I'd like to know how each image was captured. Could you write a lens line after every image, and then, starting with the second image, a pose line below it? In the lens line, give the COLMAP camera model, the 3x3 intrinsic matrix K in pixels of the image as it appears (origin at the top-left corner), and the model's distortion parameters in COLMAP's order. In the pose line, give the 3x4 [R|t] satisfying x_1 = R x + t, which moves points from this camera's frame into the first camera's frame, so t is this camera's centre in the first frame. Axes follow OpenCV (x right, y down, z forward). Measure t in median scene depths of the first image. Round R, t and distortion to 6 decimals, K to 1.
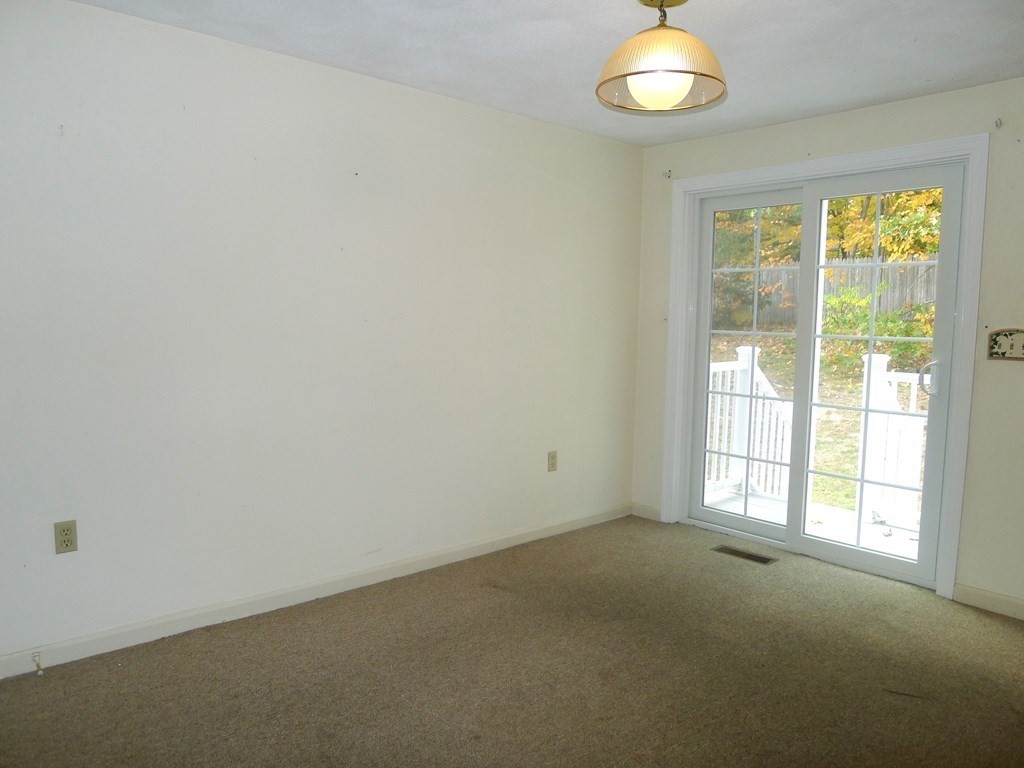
lens RADIAL K [[726.1, 0, 513.7], [0, 726.1, 386.7], [0, 0, 1]] dist [-0.039769, 0.006647]
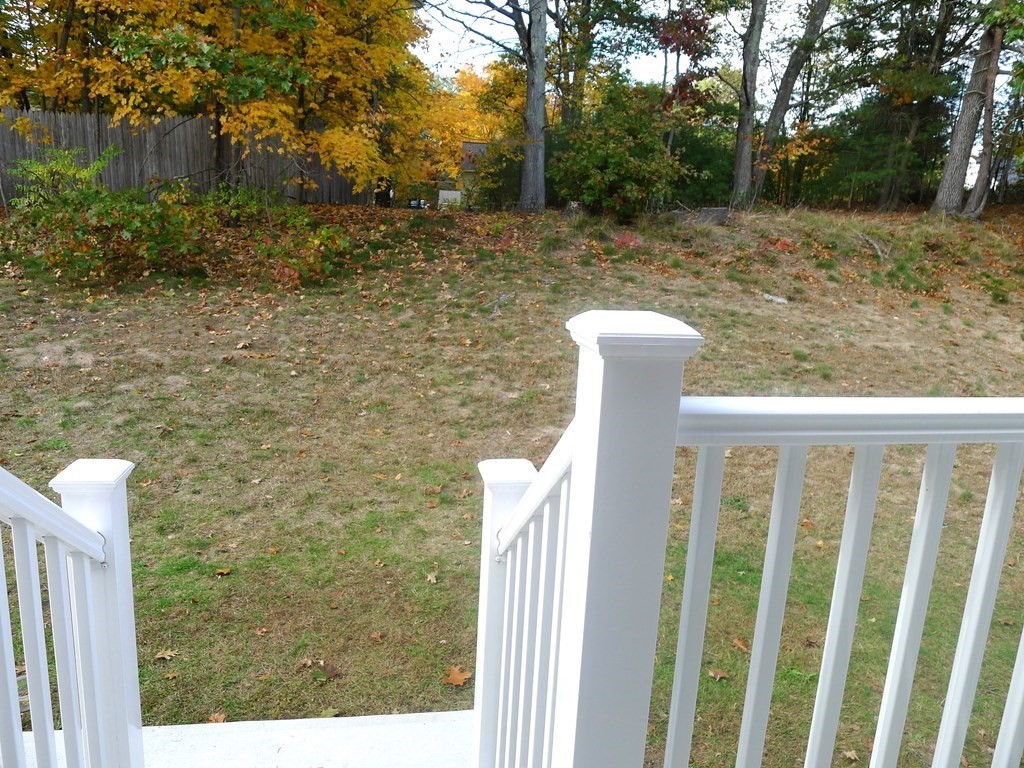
lens RADIAL K [[726.1, 0, 516.2], [0, 726.1, 386.0], [0, 0, 1]] dist [-0.039769, 0.006647]
pose [[0.522896, -0.158827, 0.837469, 0.112580], [0.035444, 0.985689, 0.164806, -0.018004], [-0.851659, -0.056493, 0.521043, 0.326584]]
